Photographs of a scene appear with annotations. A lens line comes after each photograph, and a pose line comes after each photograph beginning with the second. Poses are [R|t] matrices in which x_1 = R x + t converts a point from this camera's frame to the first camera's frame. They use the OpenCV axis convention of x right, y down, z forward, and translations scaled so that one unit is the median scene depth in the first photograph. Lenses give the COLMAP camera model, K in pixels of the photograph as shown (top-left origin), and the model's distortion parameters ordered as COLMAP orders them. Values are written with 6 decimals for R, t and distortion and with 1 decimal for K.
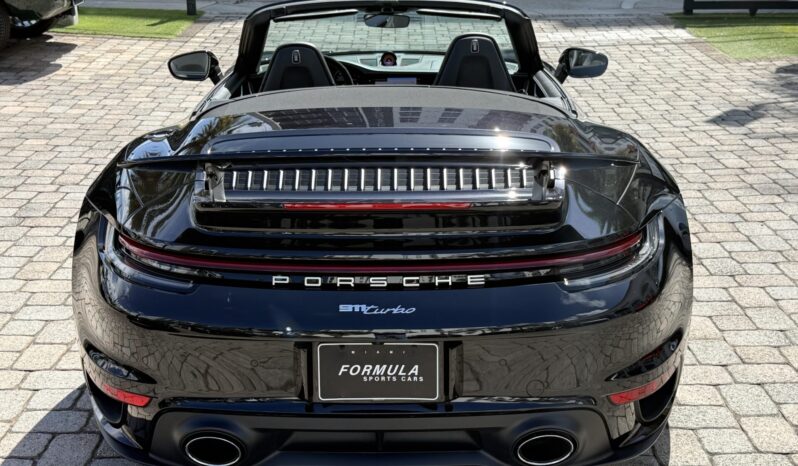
lens RADIAL K [[1039.5, 0, 398.7], [0, 1039.5, 235.9], [0, 0, 1]] dist [0.137097, 0.000000]
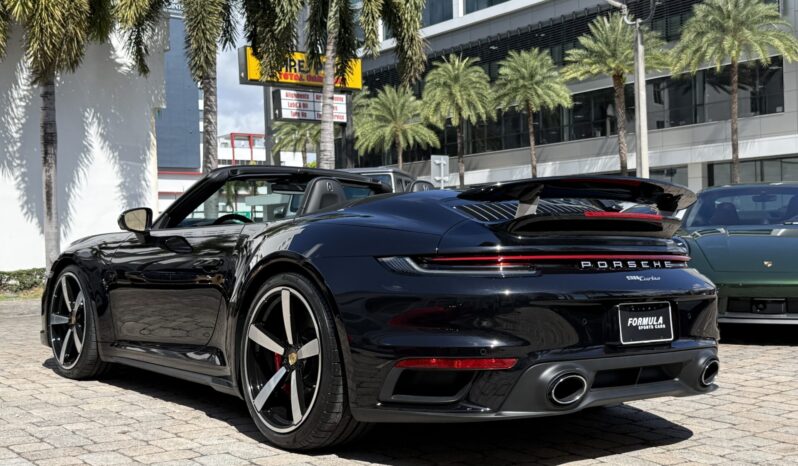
lens RADIAL K [[947.8, 0, 404.9], [0, 947.8, 227.0], [0, 0, 1]] dist [0.088856, 0.000000]
pose [[0.797892, 0.013643, 0.602645, -1.123684], [0.166820, 0.955701, -0.242503, 0.274312], [-0.579257, 0.294024, 0.760270, 0.115604]]
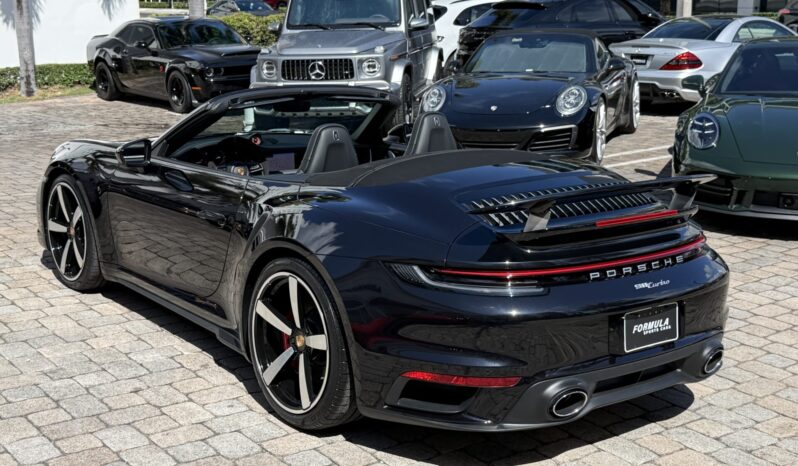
lens RADIAL K [[1039.5, 0, 397.2], [0, 1039.5, 231.4], [0, 0, 1]] dist [0.137097, 0.000000]
pose [[0.807489, -0.112670, 0.579022, -1.178773], [0.148058, 0.988879, -0.014054, -0.038905], [-0.570999, 0.097077, 0.815191, -0.042207]]
